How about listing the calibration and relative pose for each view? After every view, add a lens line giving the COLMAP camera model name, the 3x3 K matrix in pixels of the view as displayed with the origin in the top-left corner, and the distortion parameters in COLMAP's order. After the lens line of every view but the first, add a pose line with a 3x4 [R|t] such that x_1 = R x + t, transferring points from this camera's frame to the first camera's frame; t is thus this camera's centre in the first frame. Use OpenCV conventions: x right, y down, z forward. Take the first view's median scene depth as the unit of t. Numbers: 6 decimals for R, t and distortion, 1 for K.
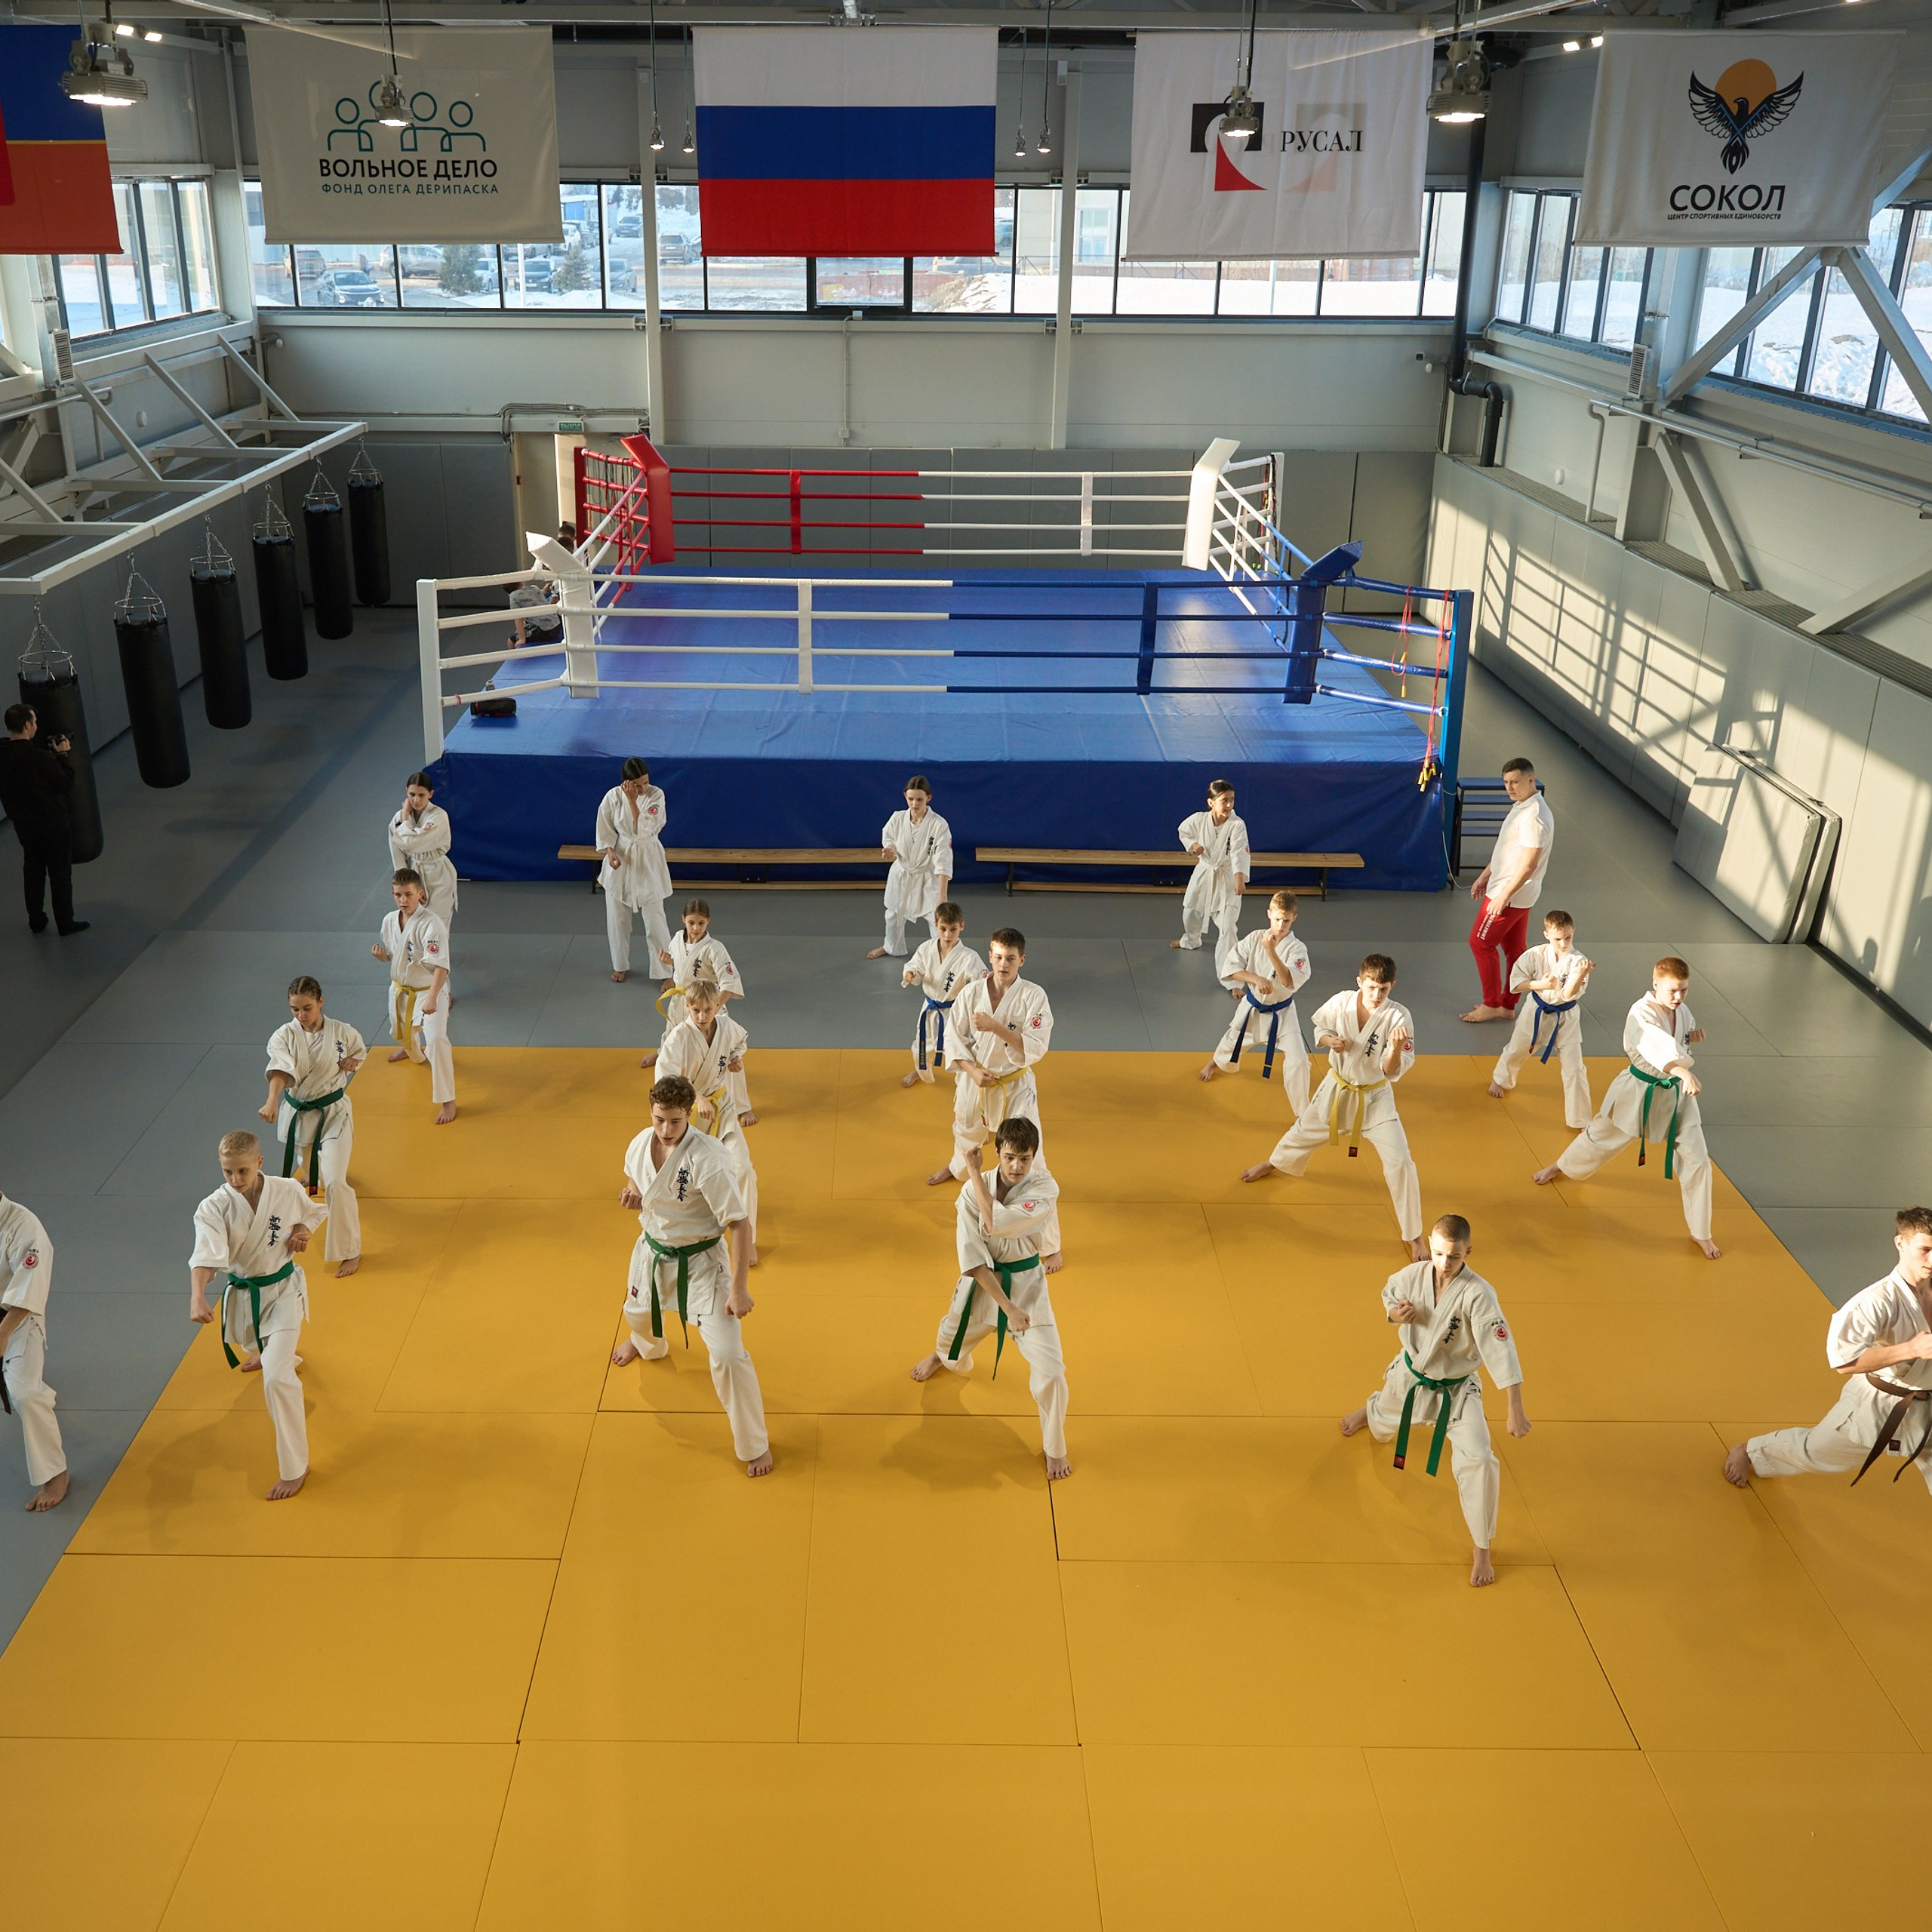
lens RADIAL K [[1946.7, 0, 885.3], [0, 1946.7, 969.1], [0, 0, 1]] dist [0.004622, -0.004403]
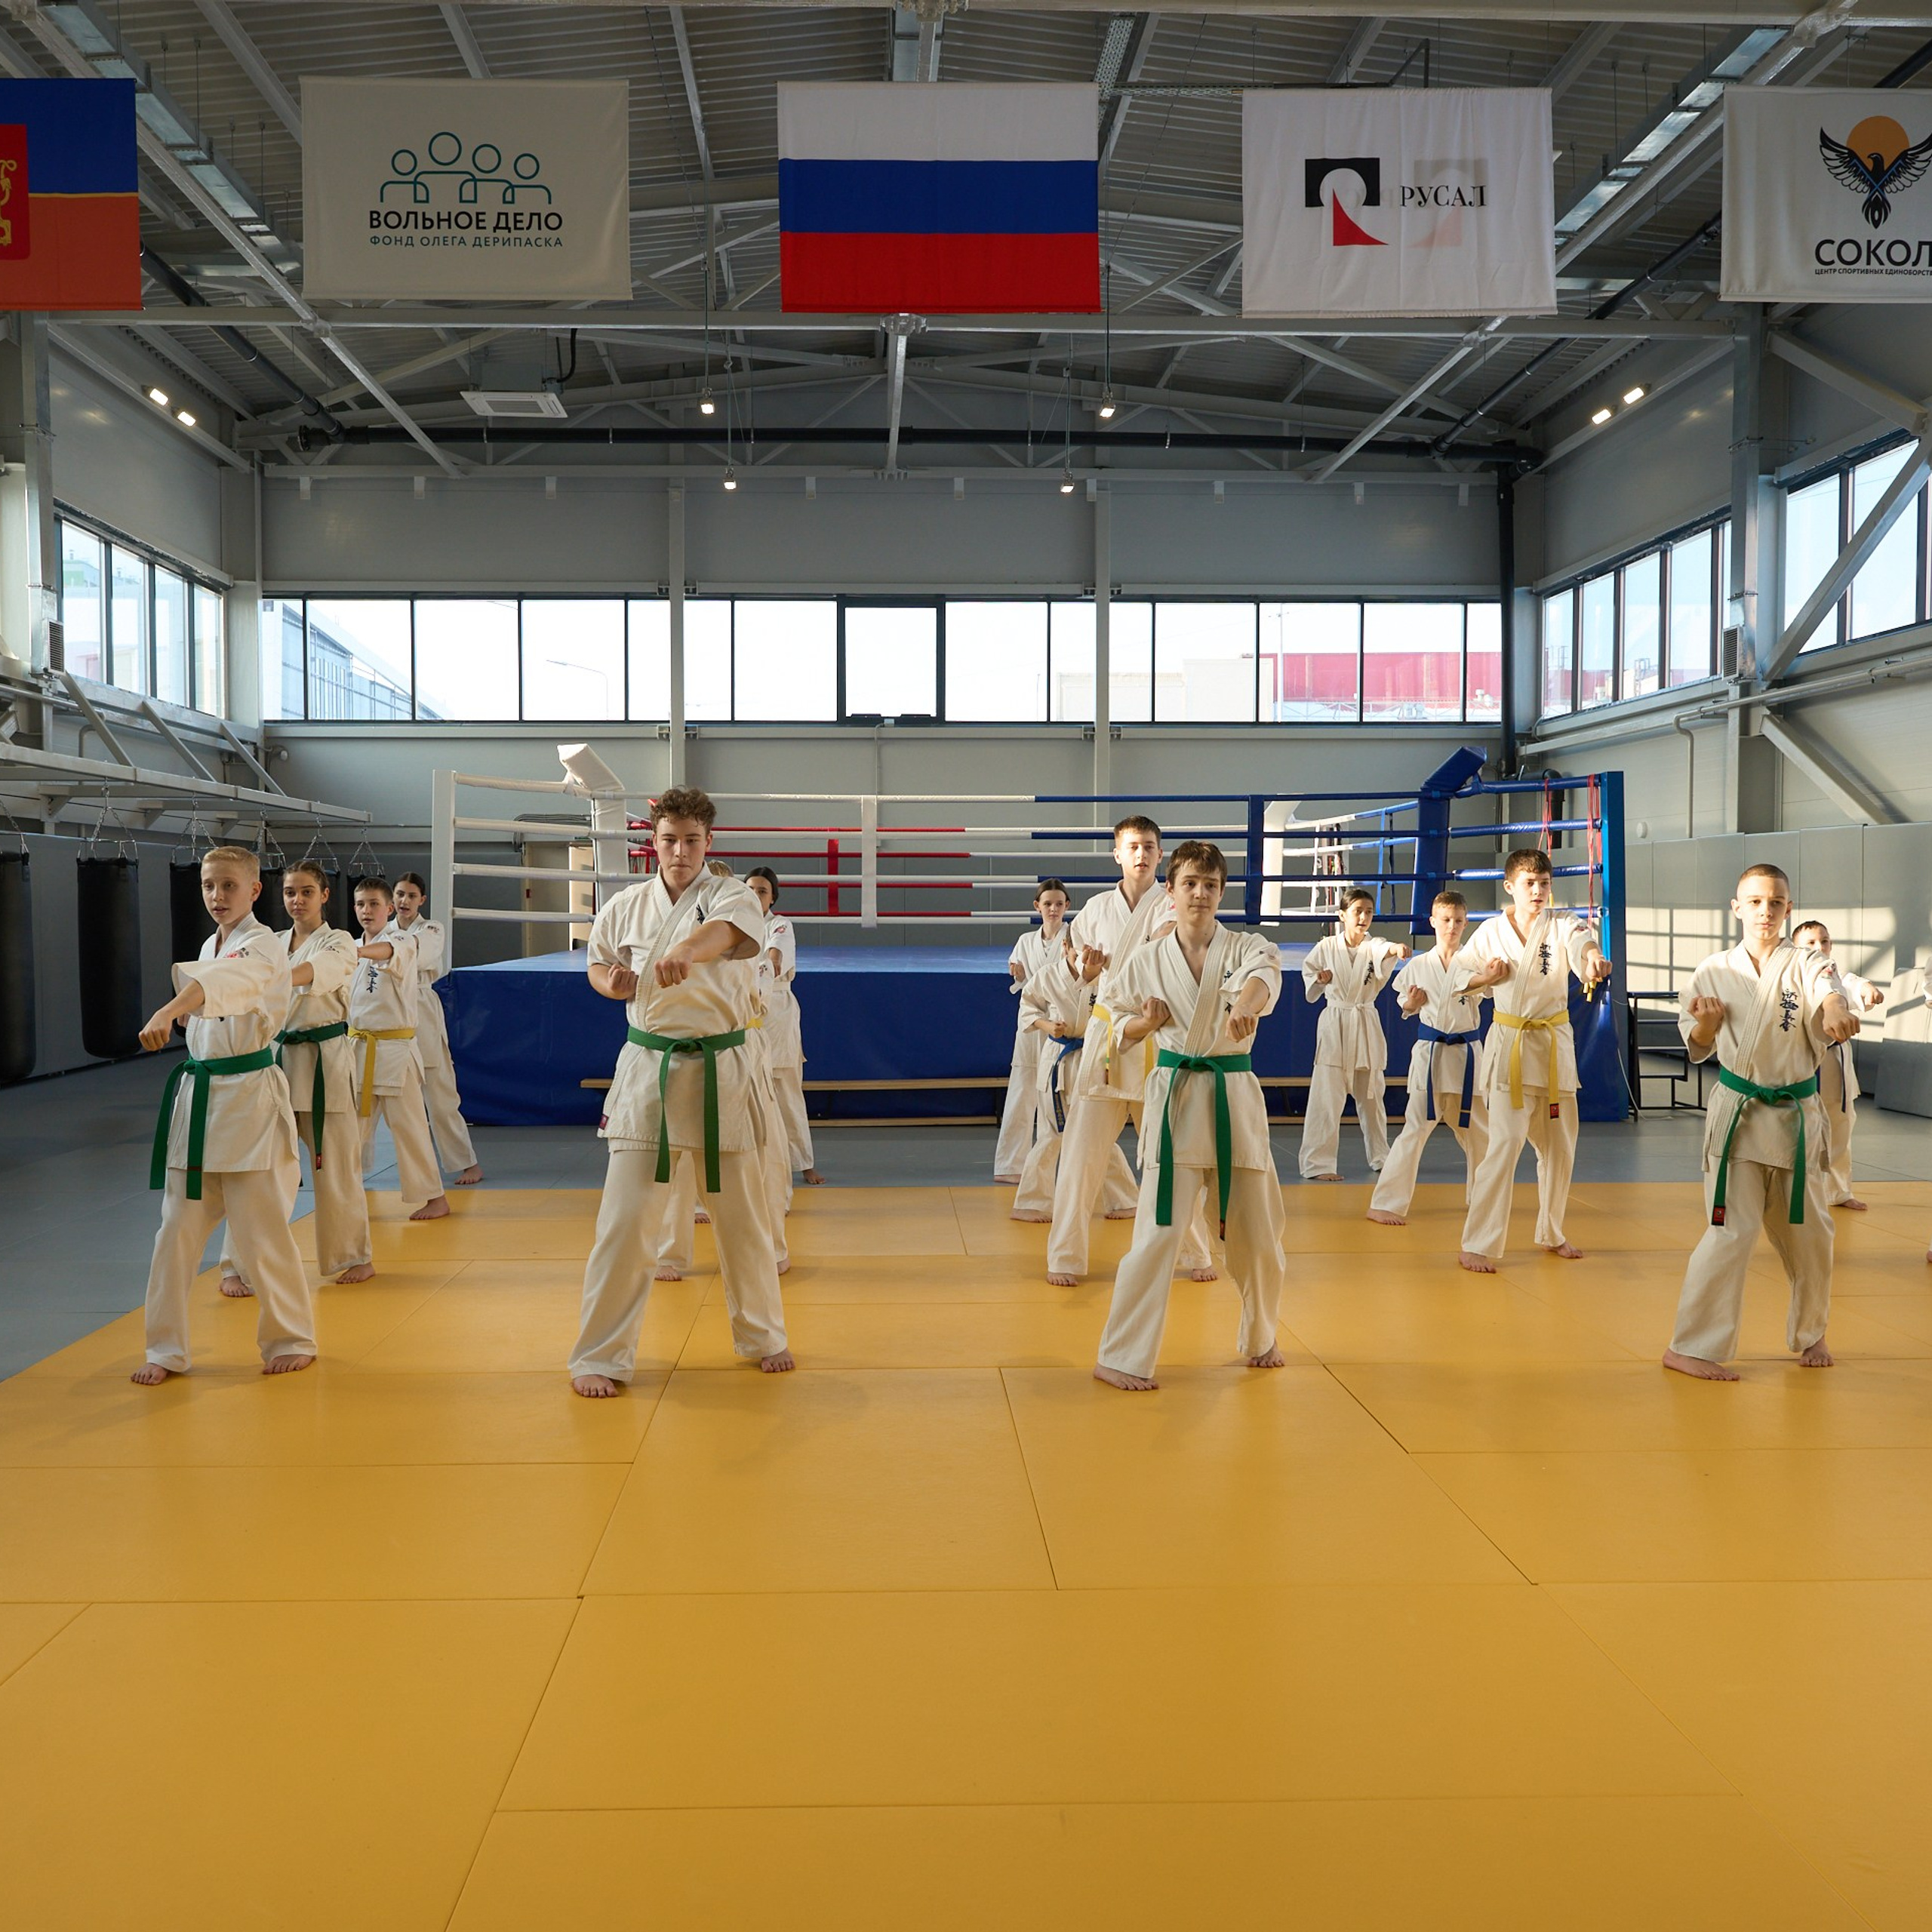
lens RADIAL K [[2002.2, 0, 929.9], [0, 2002.2, 976.1], [0, 0, 1]] dist [0.005662, -0.002581]
pose [[0.999383, -0.010631, 0.033485, -0.060275], [0.021355, 0.940644, -0.338722, 0.251736], [-0.027897, 0.339228, 0.940291, 0.220762]]
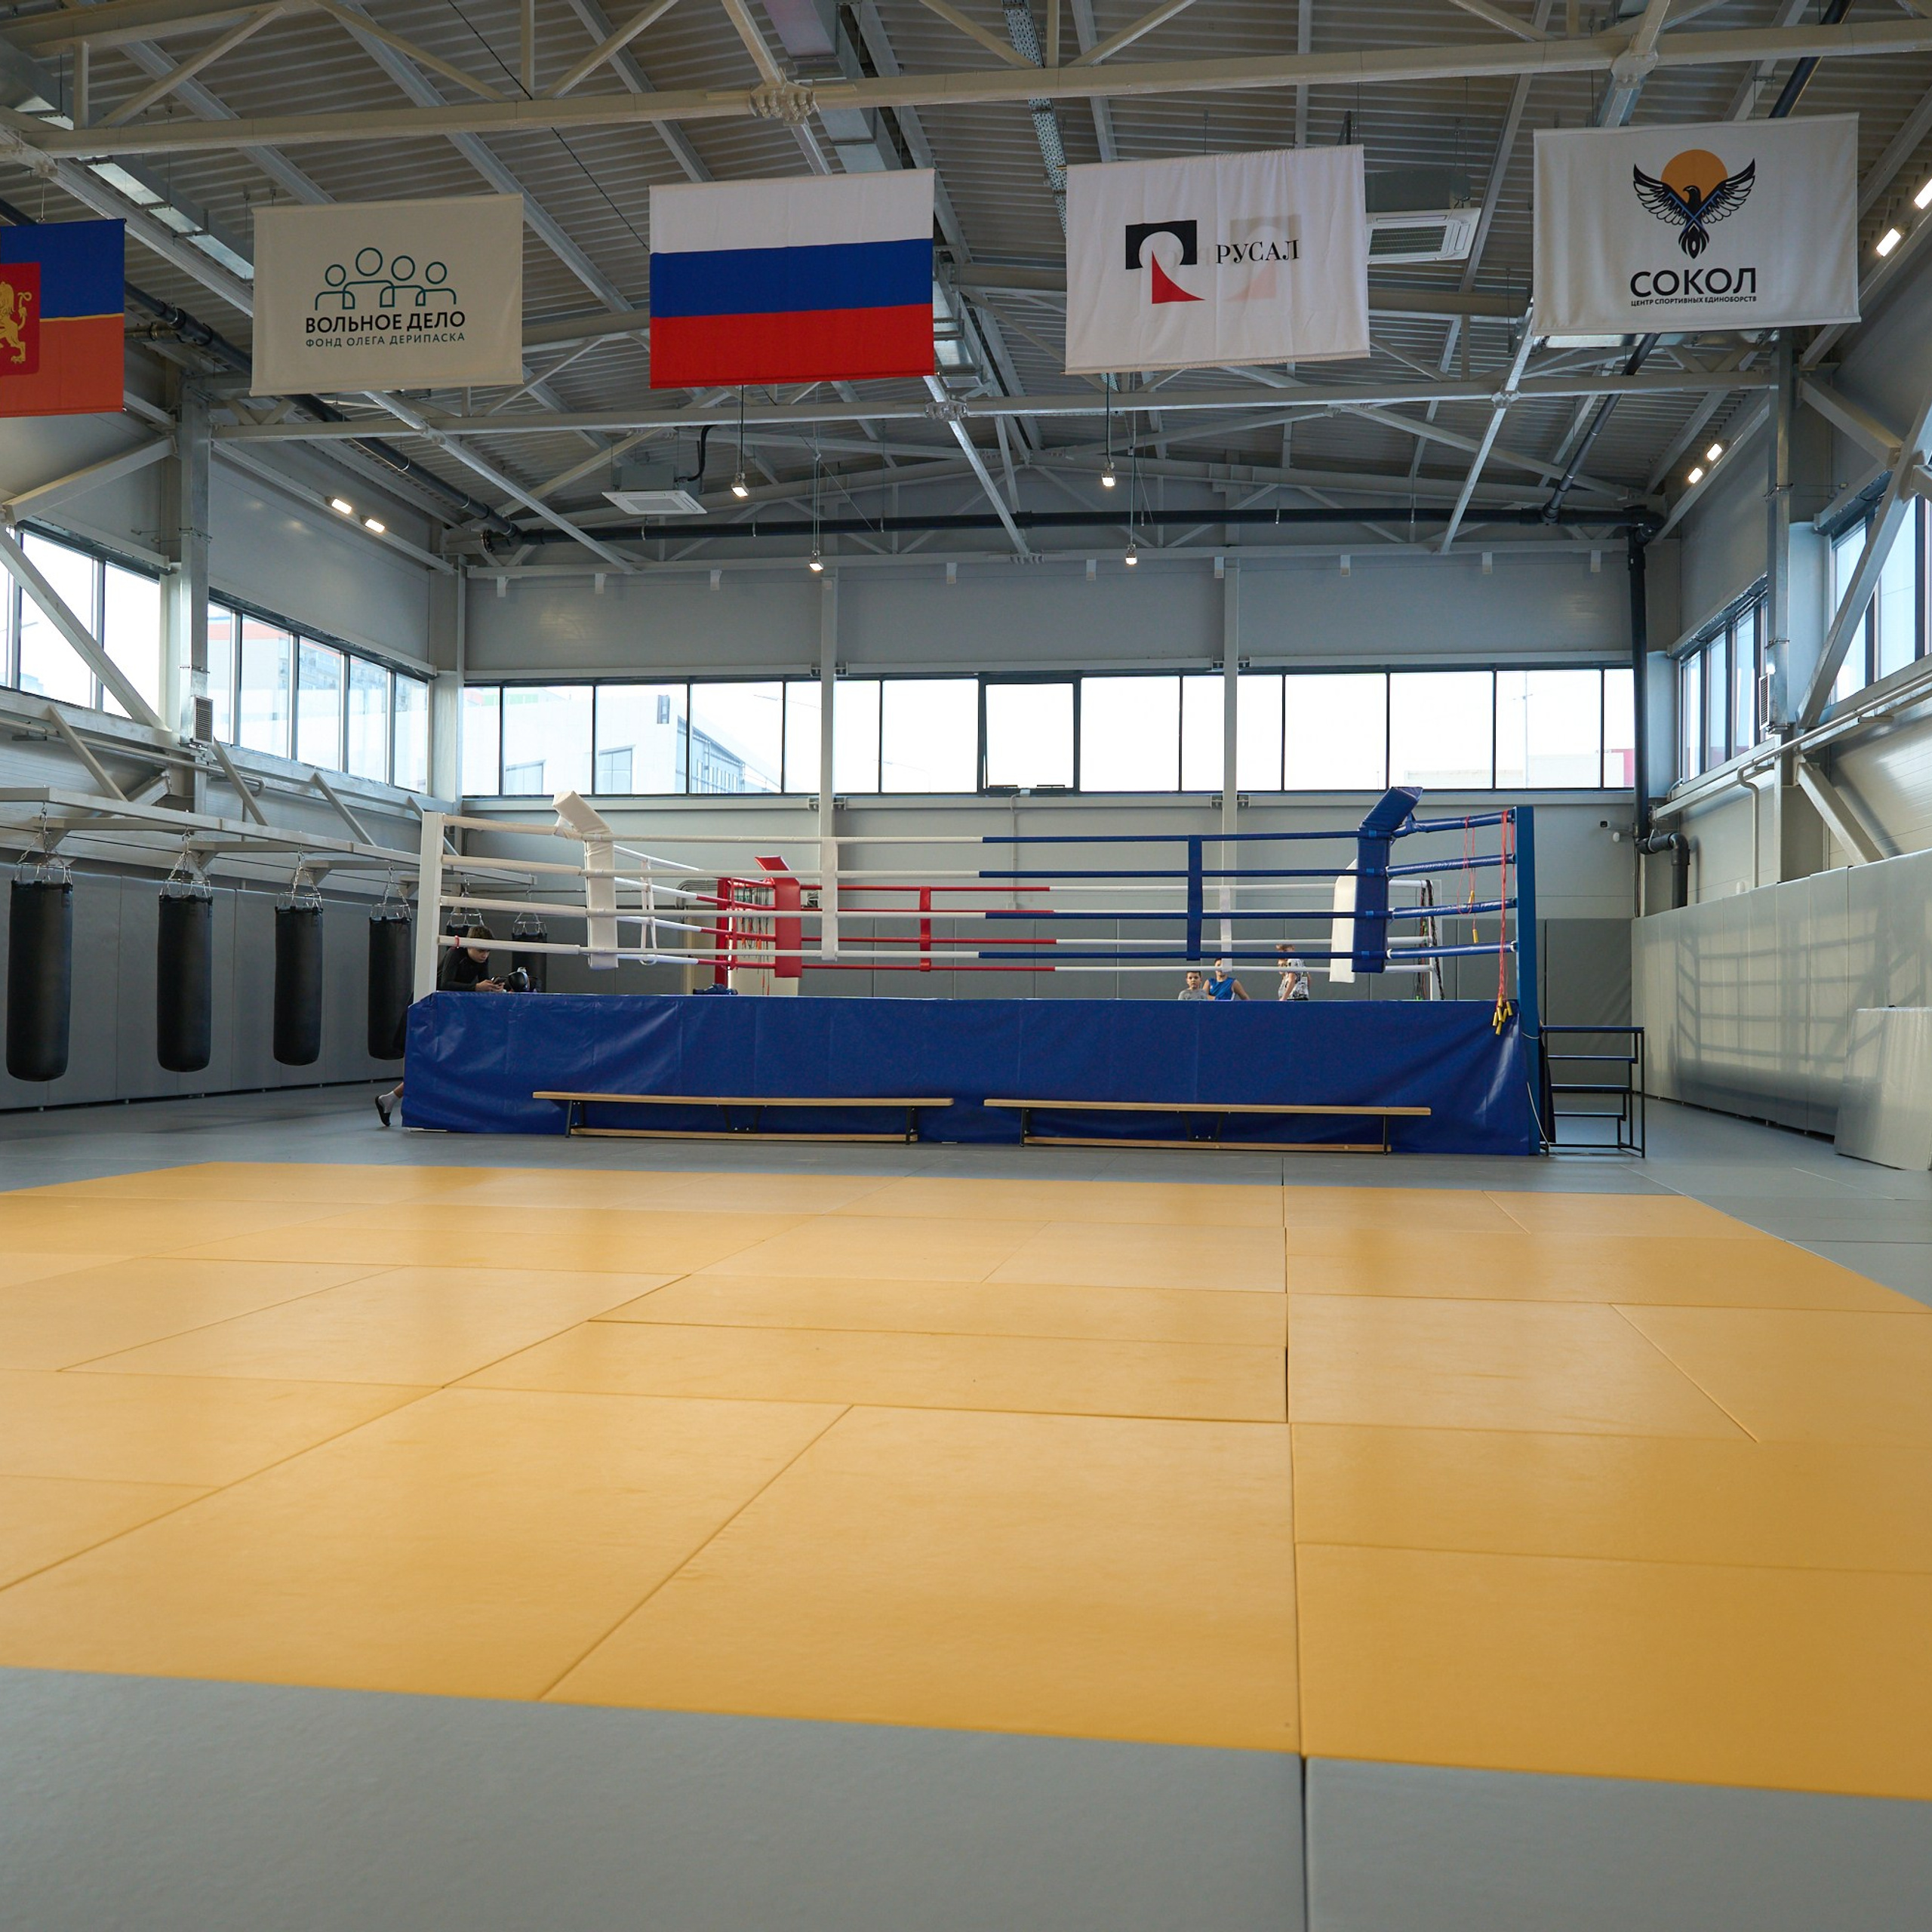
lens RADIAL K [[1968.4, 0, 966.0], [0, 1968.4, 966.0], [0, 0, 1]] dist [0.002839, 0.000933]
pose [[0.988909, -0.001365, -0.148515, 0.223964], [-0.057030, 0.919811, -0.388196, 0.305250], [0.137135, 0.392360, 0.909531, 0.208285]]
